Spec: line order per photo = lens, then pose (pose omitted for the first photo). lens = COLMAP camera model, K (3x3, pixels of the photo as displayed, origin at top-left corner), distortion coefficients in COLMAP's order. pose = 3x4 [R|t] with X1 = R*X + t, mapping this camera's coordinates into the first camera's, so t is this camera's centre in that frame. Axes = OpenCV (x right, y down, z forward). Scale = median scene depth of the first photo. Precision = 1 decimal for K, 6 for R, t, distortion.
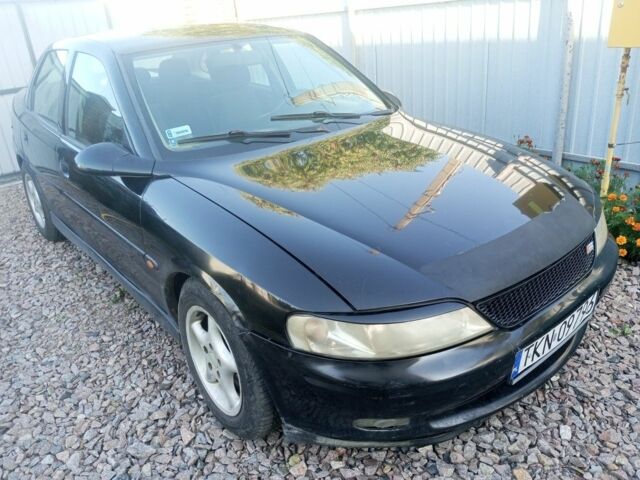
lens RADIAL K [[529.6, 0, 320.0], [0, 529.6, 240.0], [0, 0, 1]] dist [0.125107, -0.239750]
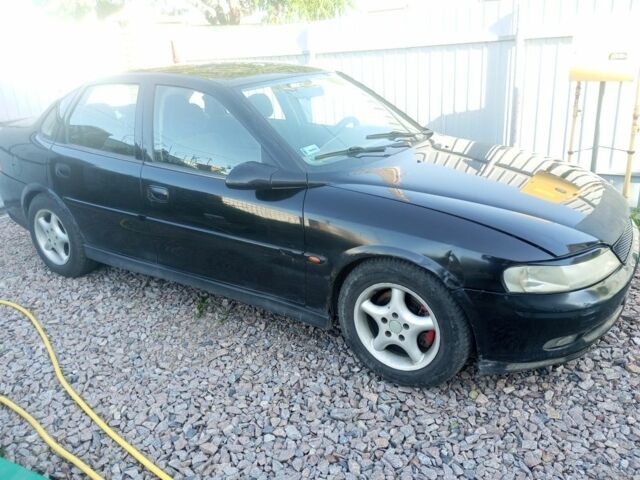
lens RADIAL K [[529.6, 0, 320.0], [0, 529.6, 240.0], [0, 0, 1]] dist [0.125107, -0.239750]
pose [[0.950658, -0.084222, 0.298589, -0.614261], [0.106049, 0.992689, -0.057639, 0.067345], [-0.291552, 0.086460, 0.952640, -0.113610]]
